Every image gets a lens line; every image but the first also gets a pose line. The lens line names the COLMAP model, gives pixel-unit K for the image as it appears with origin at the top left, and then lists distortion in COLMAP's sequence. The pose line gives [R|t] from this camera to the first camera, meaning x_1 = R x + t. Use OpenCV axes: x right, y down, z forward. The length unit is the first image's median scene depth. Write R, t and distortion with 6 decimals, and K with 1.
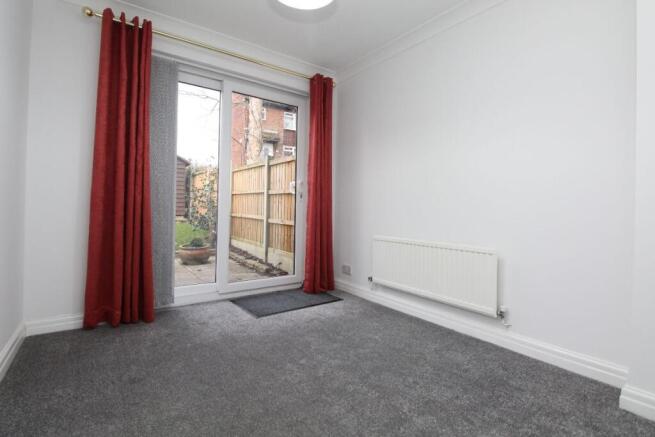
lens RADIAL K [[325.5, 0, 326.9], [0, 325.5, 214.8], [0, 0, 1]] dist [-0.003891, -0.001666]
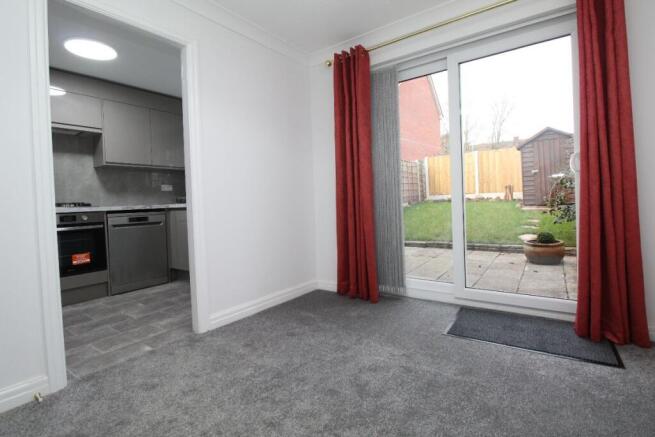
lens RADIAL K [[325.5, 0, 329.6], [0, 325.5, 216.0], [0, 0, 1]] dist [-0.003891, -0.001666]
pose [[0.299103, 0.015459, -0.954096, 0.477642], [0.028714, 0.999270, 0.025192, -0.015275], [0.953789, -0.034931, 0.298441, 0.467055]]
